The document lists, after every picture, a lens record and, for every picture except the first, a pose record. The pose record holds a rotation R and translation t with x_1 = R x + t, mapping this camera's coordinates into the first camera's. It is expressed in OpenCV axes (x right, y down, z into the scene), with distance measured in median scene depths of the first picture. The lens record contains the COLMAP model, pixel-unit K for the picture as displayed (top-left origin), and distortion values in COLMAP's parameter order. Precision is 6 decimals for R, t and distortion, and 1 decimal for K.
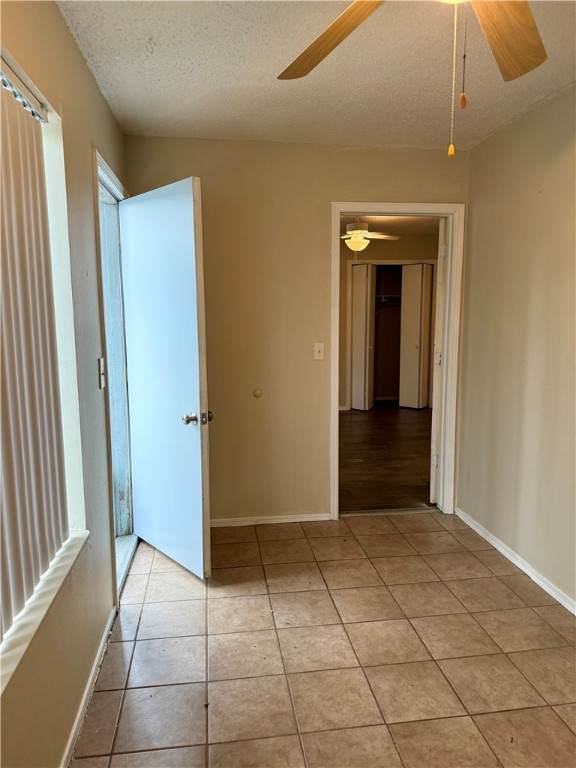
lens RADIAL K [[542.4, 0, 287.5], [0, 542.4, 383.9], [0, 0, 1]] dist [0.003891, 0.002112]
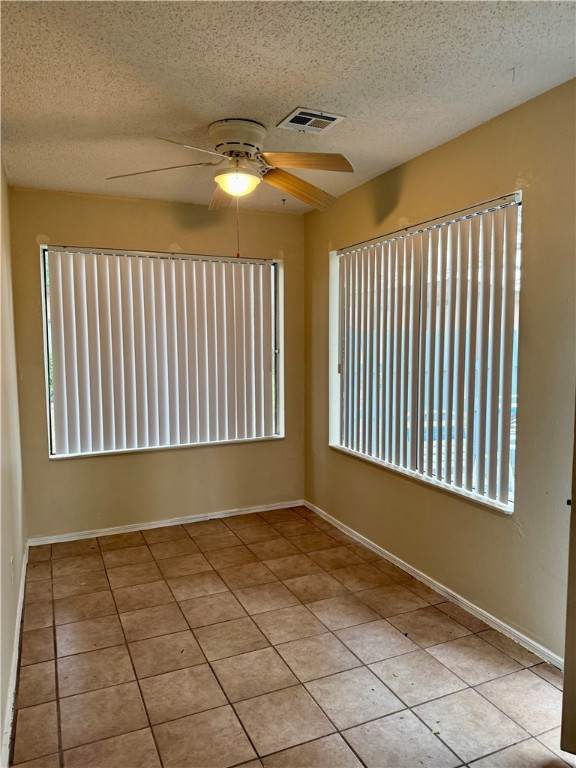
lens RADIAL K [[542.4, 0, 287.7], [0, 542.4, 385.1], [0, 0, 1]] dist [0.003891, 0.002112]
pose [[-0.959780, 0.034596, -0.278613, 0.431235], [-0.028229, 0.975458, 0.218370, -0.253559], [0.279330, 0.217452, -0.935248, 1.846529]]
